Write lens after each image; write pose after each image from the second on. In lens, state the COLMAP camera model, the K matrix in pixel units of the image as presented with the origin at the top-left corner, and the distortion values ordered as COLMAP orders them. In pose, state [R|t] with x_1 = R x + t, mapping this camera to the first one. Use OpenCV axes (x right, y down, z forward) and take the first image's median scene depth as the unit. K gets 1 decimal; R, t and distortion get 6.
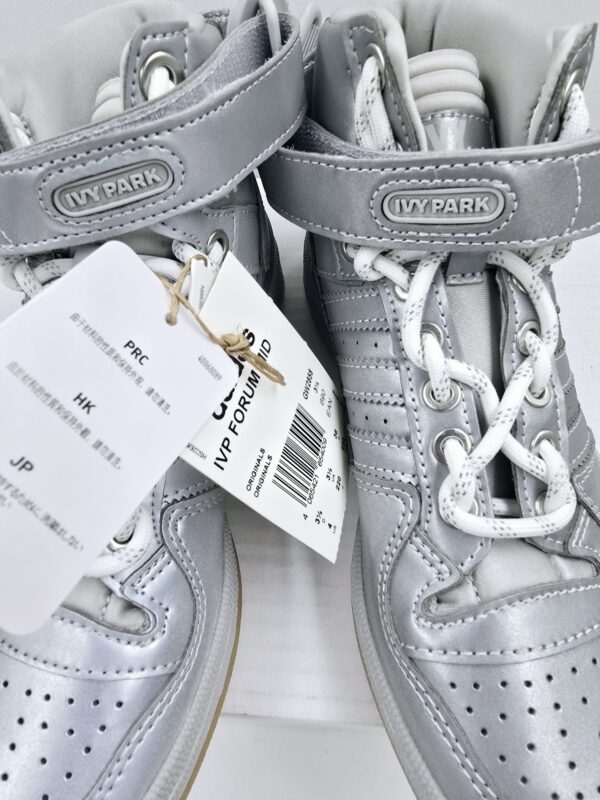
lens RADIAL K [[548.4, 0, 289.2], [0, 548.4, 371.1], [0, 0, 1]] dist [0.003465, 0.000941]
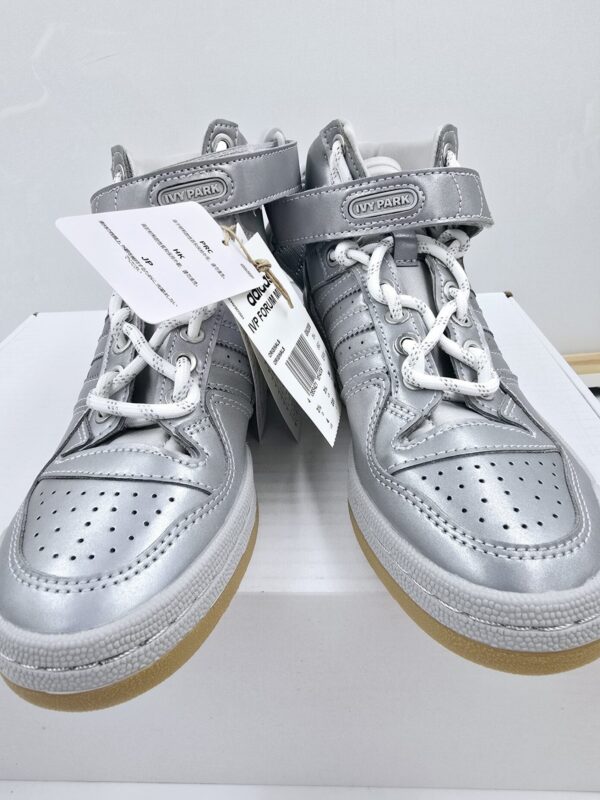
lens RADIAL K [[548.4, 0, 289.2], [0, 548.4, 371.1], [0, 0, 1]] dist [0.003465, 0.000941]
pose [[0.999817, -0.012395, 0.014582, -0.042108], [0.017522, 0.899319, -0.436942, 0.848448], [-0.007698, 0.437118, 0.899371, -0.287659]]
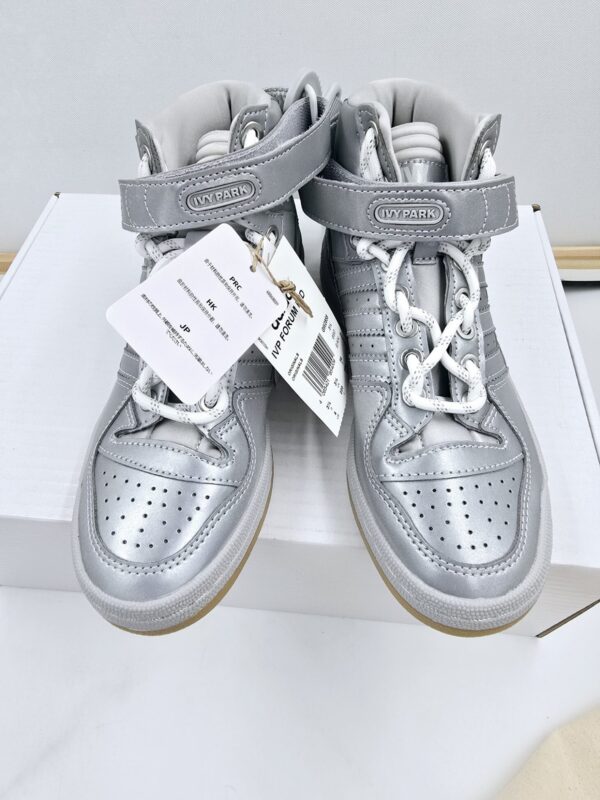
lens RADIAL K [[548.4, 0, 289.2], [0, 548.4, 371.1], [0, 0, 1]] dist [0.003465, 0.000941]
pose [[0.999041, 0.043639, -0.003522, -0.064840], [-0.043754, 0.998019, -0.045199, 0.267623], [0.001543, 0.045310, 0.998972, -0.655056]]
